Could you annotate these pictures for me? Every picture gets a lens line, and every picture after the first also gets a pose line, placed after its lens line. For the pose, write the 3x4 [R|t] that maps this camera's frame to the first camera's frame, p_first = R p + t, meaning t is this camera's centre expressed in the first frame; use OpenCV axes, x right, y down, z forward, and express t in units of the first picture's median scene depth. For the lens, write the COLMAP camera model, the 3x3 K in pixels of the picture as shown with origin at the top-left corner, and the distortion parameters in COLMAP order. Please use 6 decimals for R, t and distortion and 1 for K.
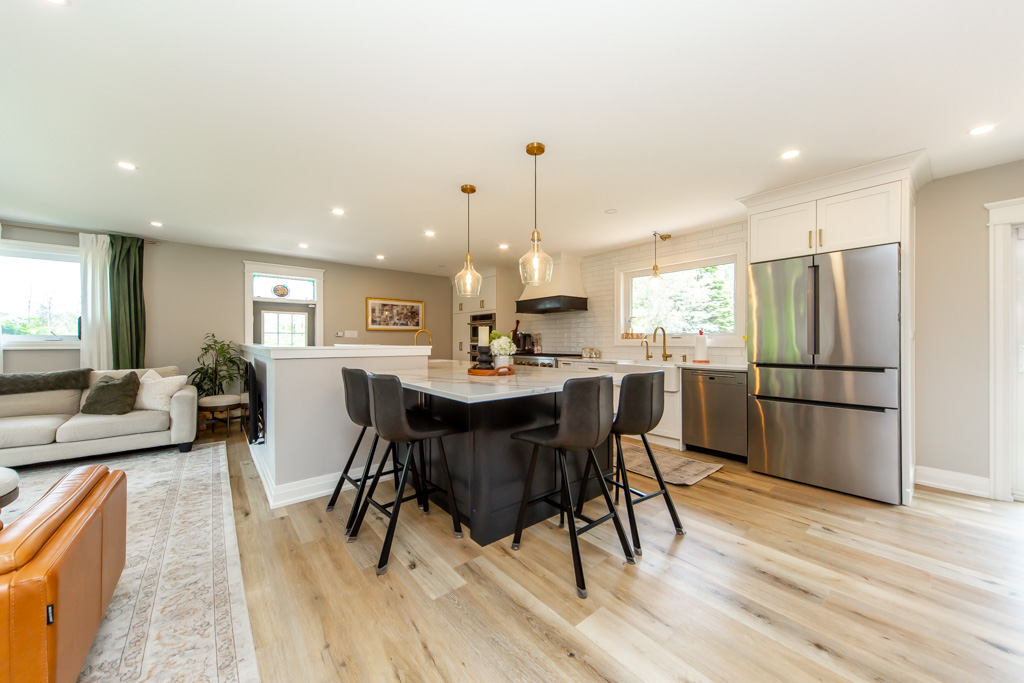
lens RADIAL K [[362.7, 0, 511.1], [0, 362.7, 342.3], [0, 0, 1]] dist [0.002538, -0.000002]
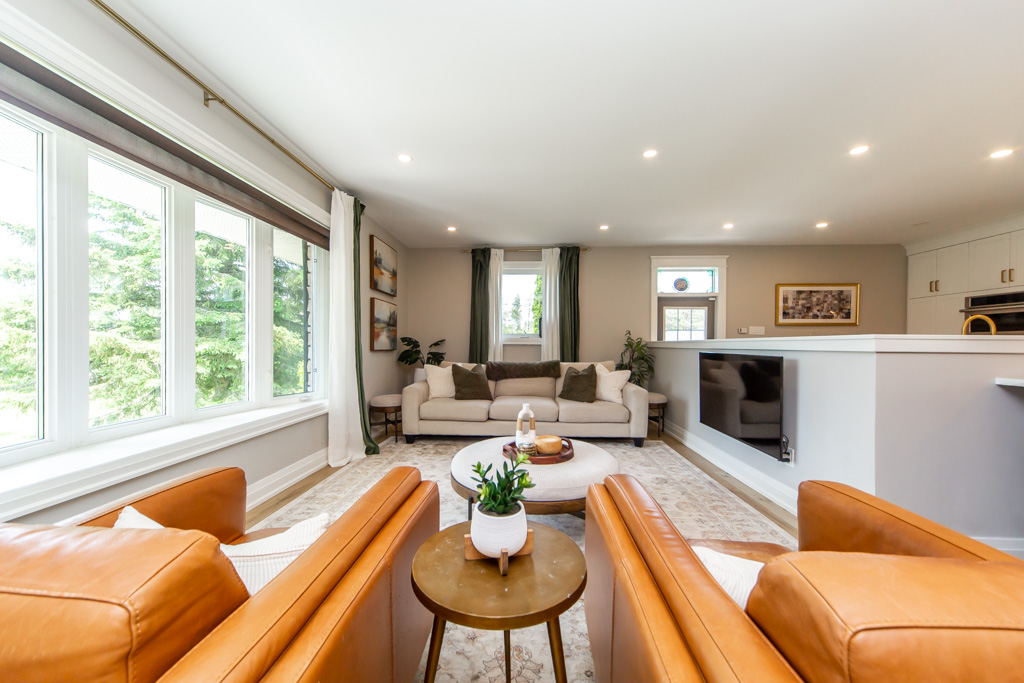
lens RADIAL K [[377.1, 0, 511.1], [0, 377.1, 347.4], [0, 0, 1]] dist [0.001634, 0.000273]
pose [[0.739539, 0.008788, -0.673056, -0.438194], [-0.007391, 0.999961, 0.004935, 0.024732], [0.673073, 0.001325, 0.739575, -0.004518]]
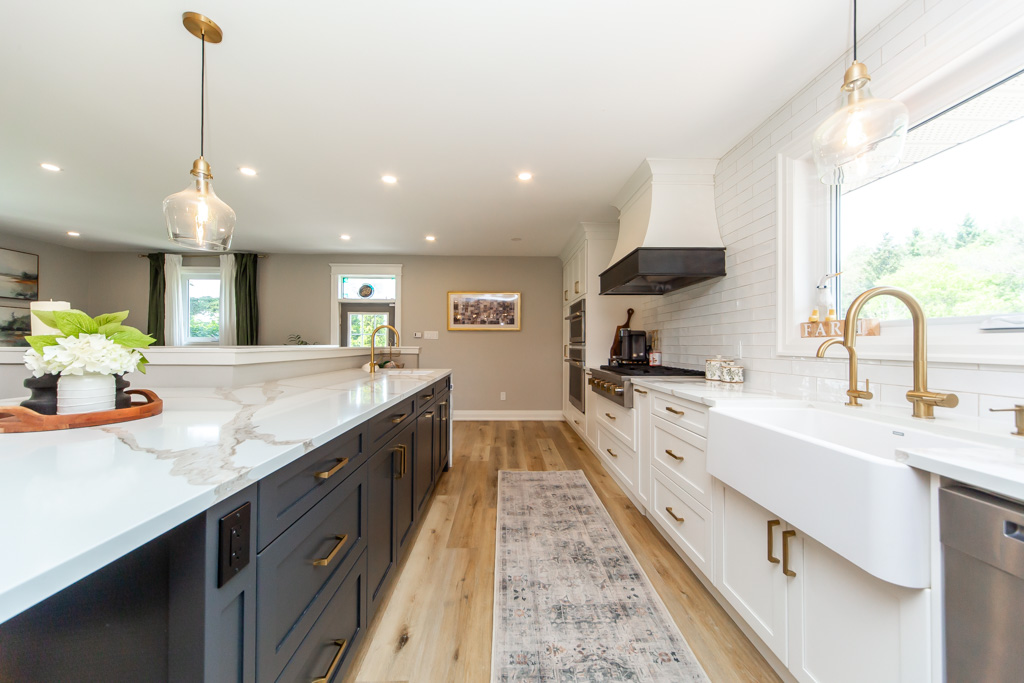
lens RADIAL K [[366.3, 0, 512.0], [0, 366.3, 341.5], [0, 0, 1]] dist [0.000091, -0.000235]
pose [[0.787869, -0.001377, -0.615841, 0.397338], [-0.006395, 0.999925, -0.010417, 0.001181], [0.615810, 0.012145, 0.787801, 0.677754]]
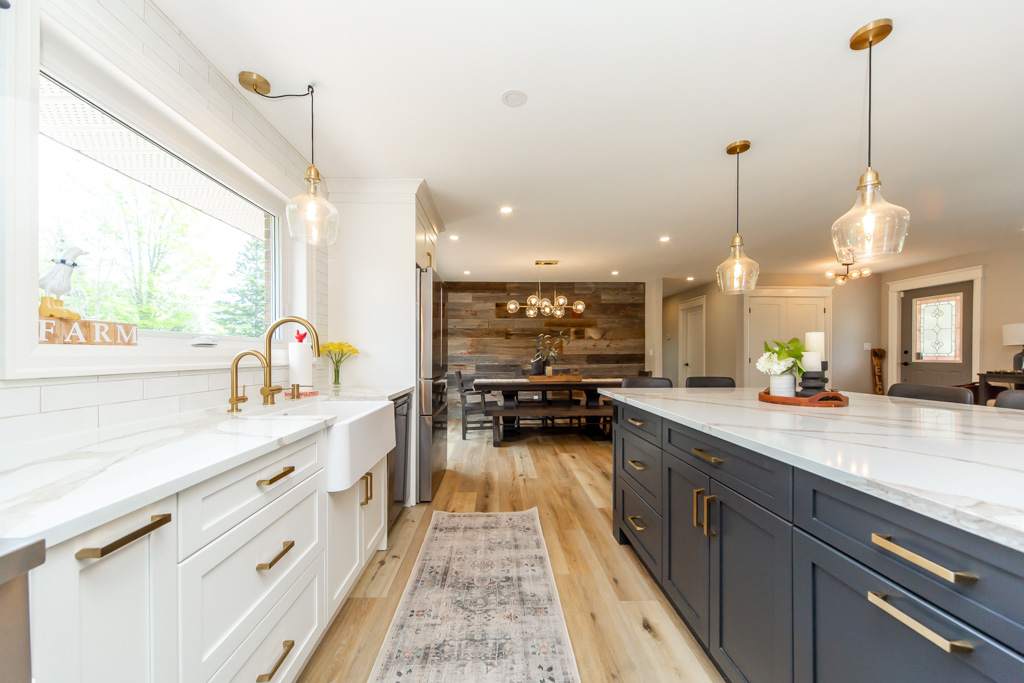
lens RADIAL K [[373.6, 0, 506.9], [0, 373.6, 356.4], [0, 0, 1]] dist [0.000553, 0.000042]
pose [[-0.788217, -0.002809, 0.615391, -0.035023], [0.002438, 0.999967, 0.007687, -0.003363], [-0.615393, 0.007560, -0.788184, 1.305271]]
